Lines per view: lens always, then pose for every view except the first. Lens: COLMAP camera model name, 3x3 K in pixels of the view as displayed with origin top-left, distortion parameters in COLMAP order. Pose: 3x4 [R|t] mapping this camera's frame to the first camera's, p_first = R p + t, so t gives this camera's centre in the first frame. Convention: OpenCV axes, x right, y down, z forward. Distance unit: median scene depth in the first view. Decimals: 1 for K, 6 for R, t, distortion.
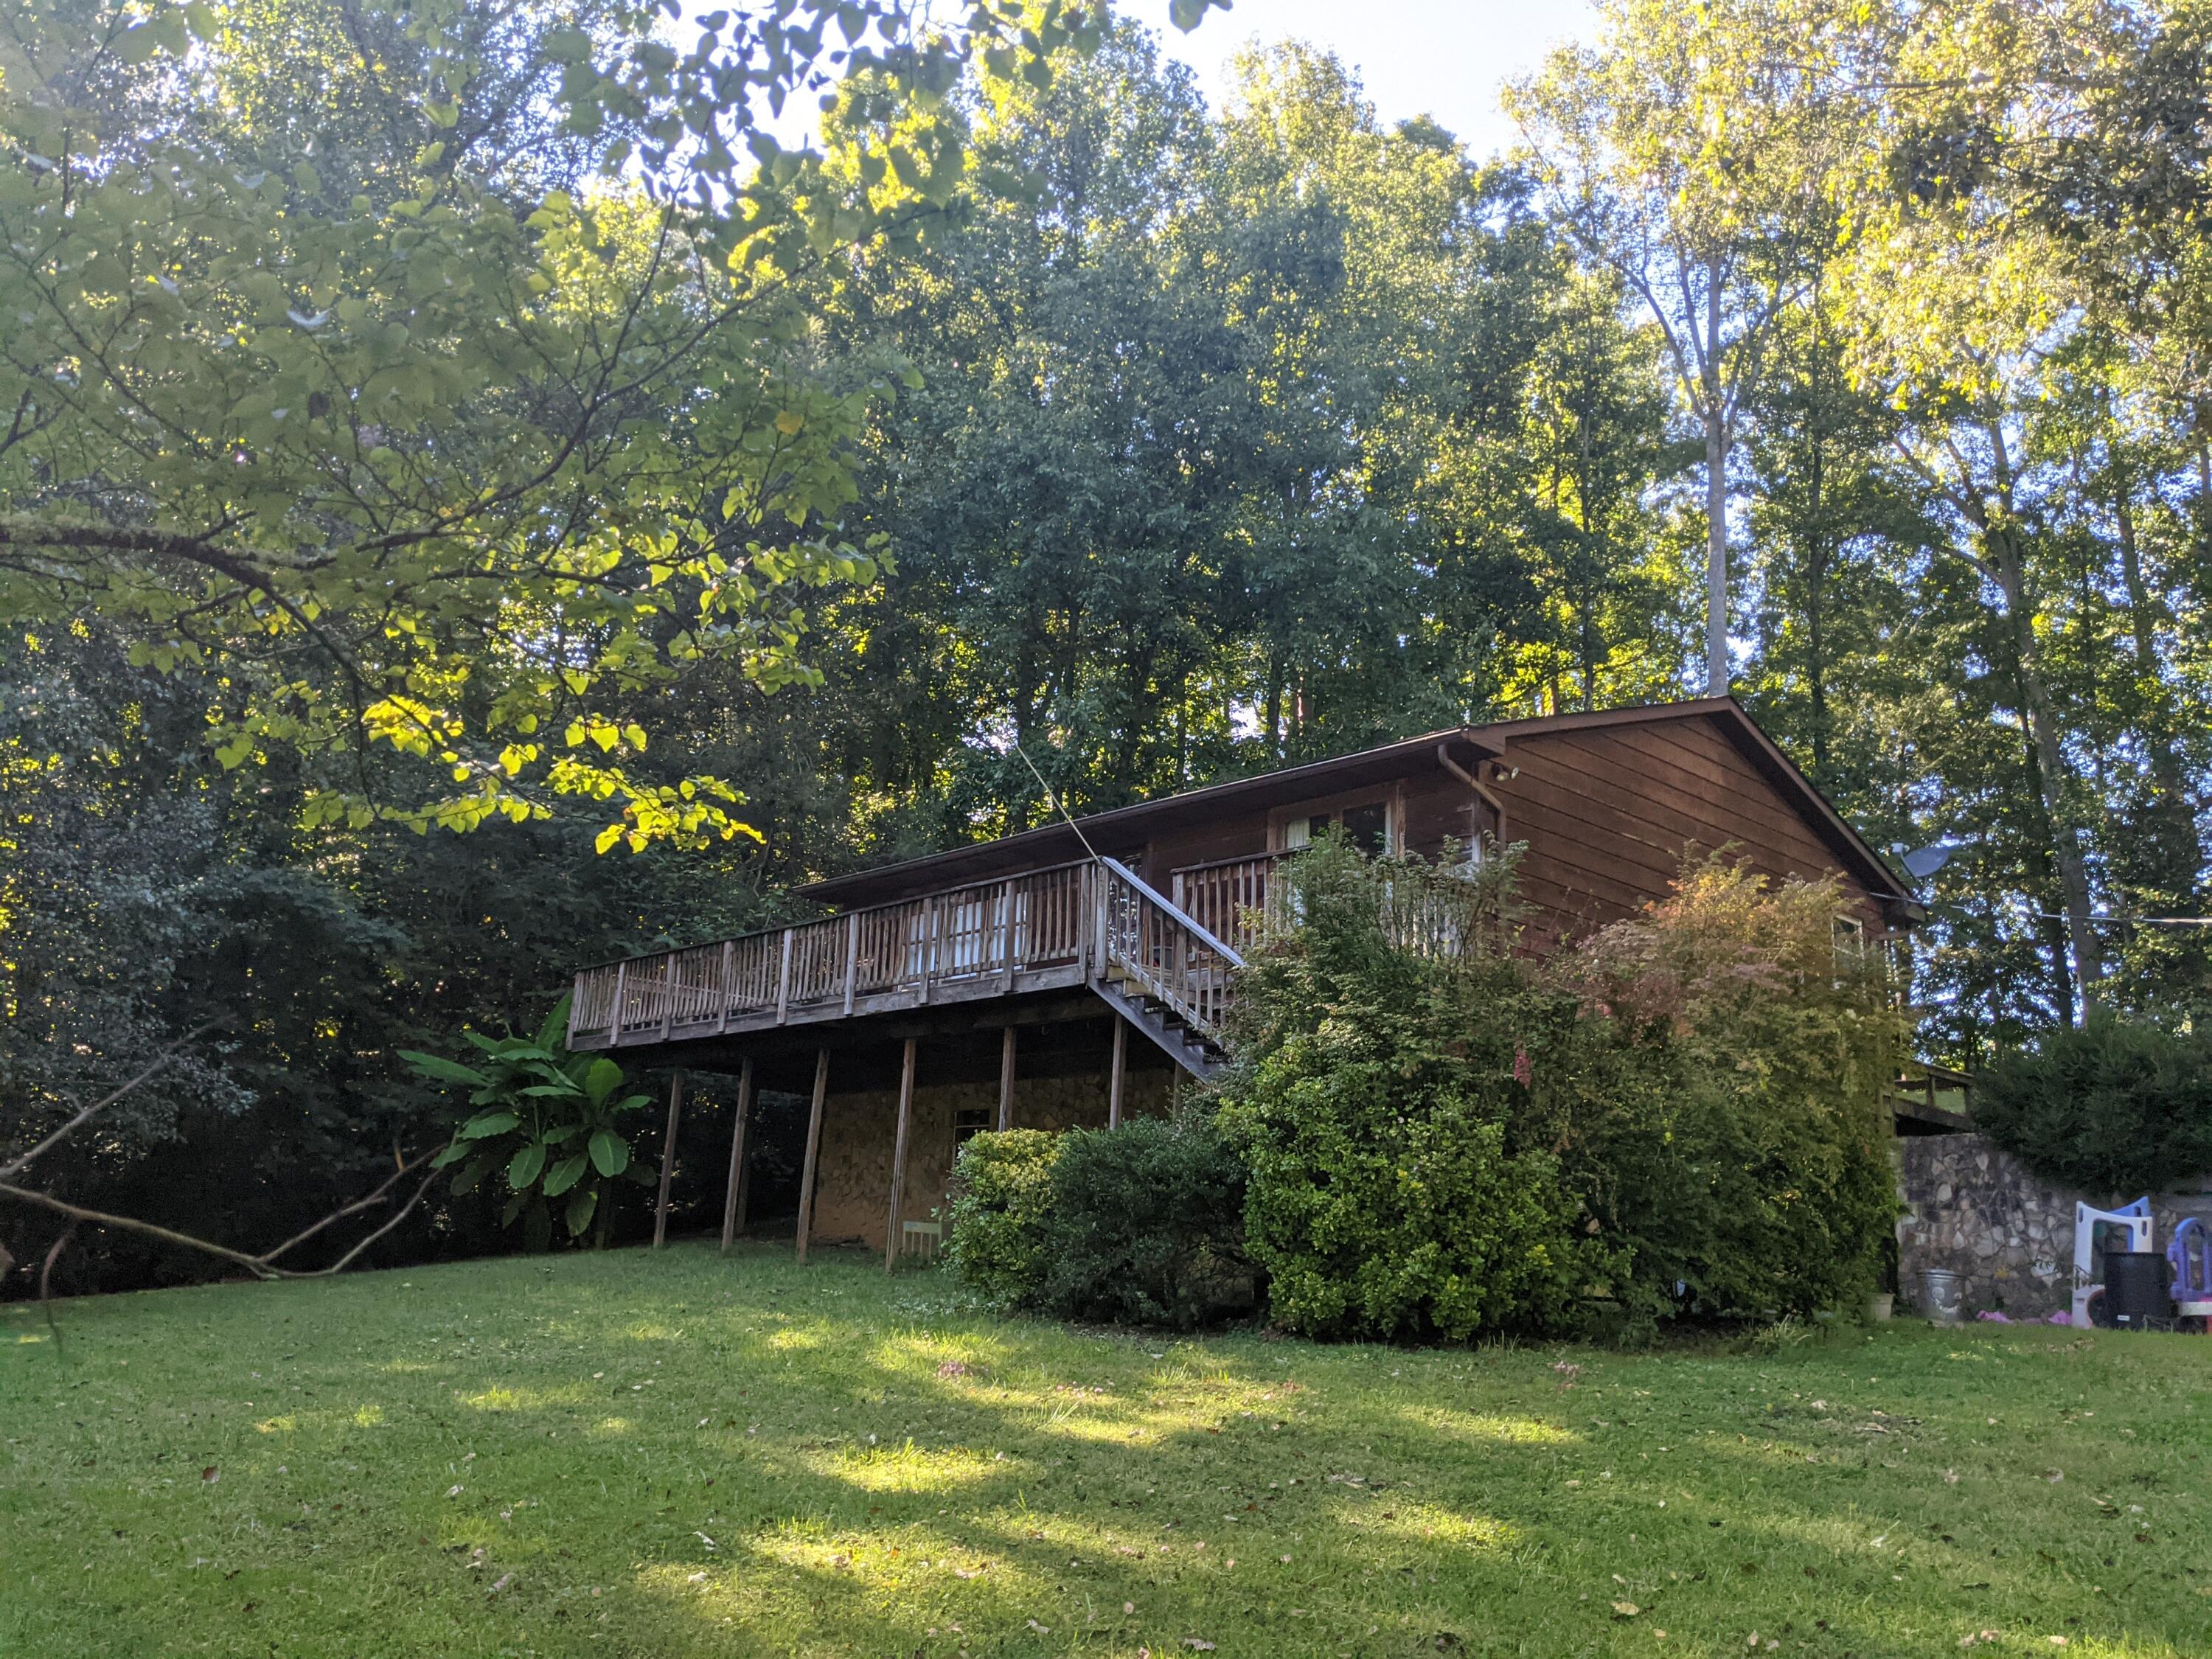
lens RADIAL K [[1712.1, 0, 1106.0], [0, 1712.1, 829.5], [0, 0, 1]] dist [0.039874, 0.000384]
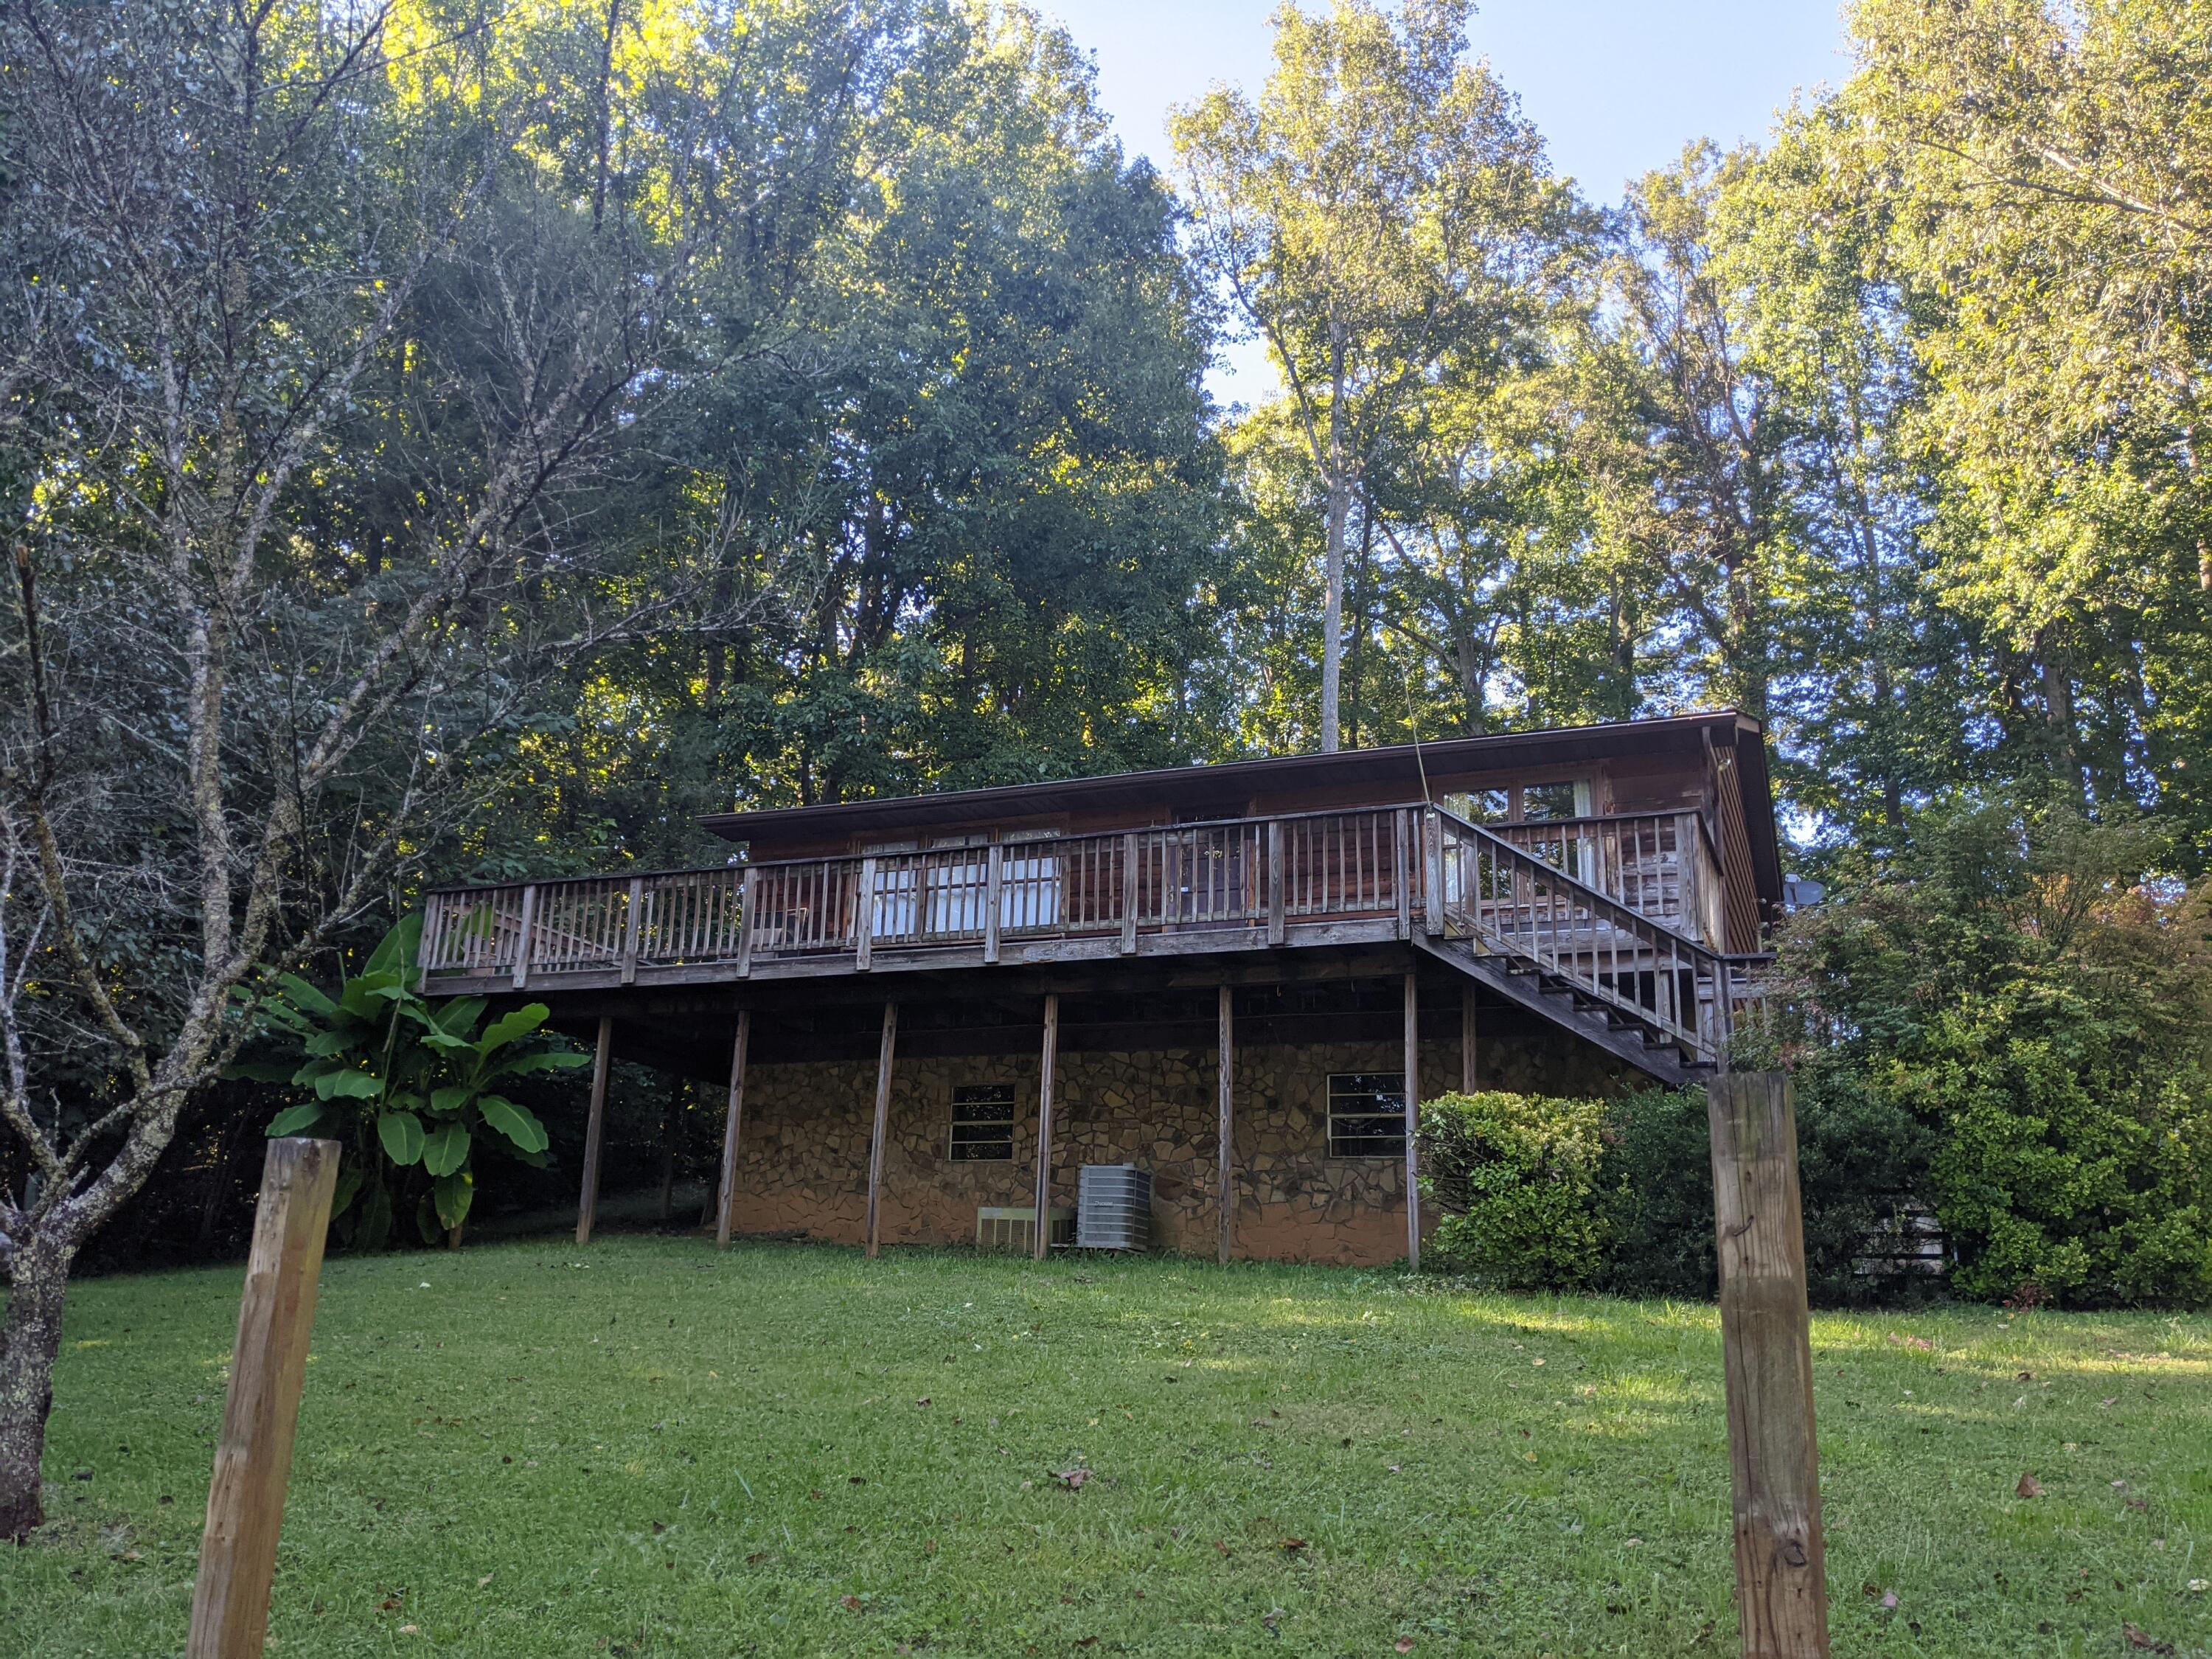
lens RADIAL K [[1760.9, 0, 1106.0], [0, 1760.9, 829.5], [0, 0, 1]] dist [0.028038, -0.001062]
pose [[0.915100, 0.099147, 0.390847, -0.504697], [-0.093197, 0.995060, -0.034216, 0.075260], [-0.392309, -0.005114, 0.919819, 0.198561]]
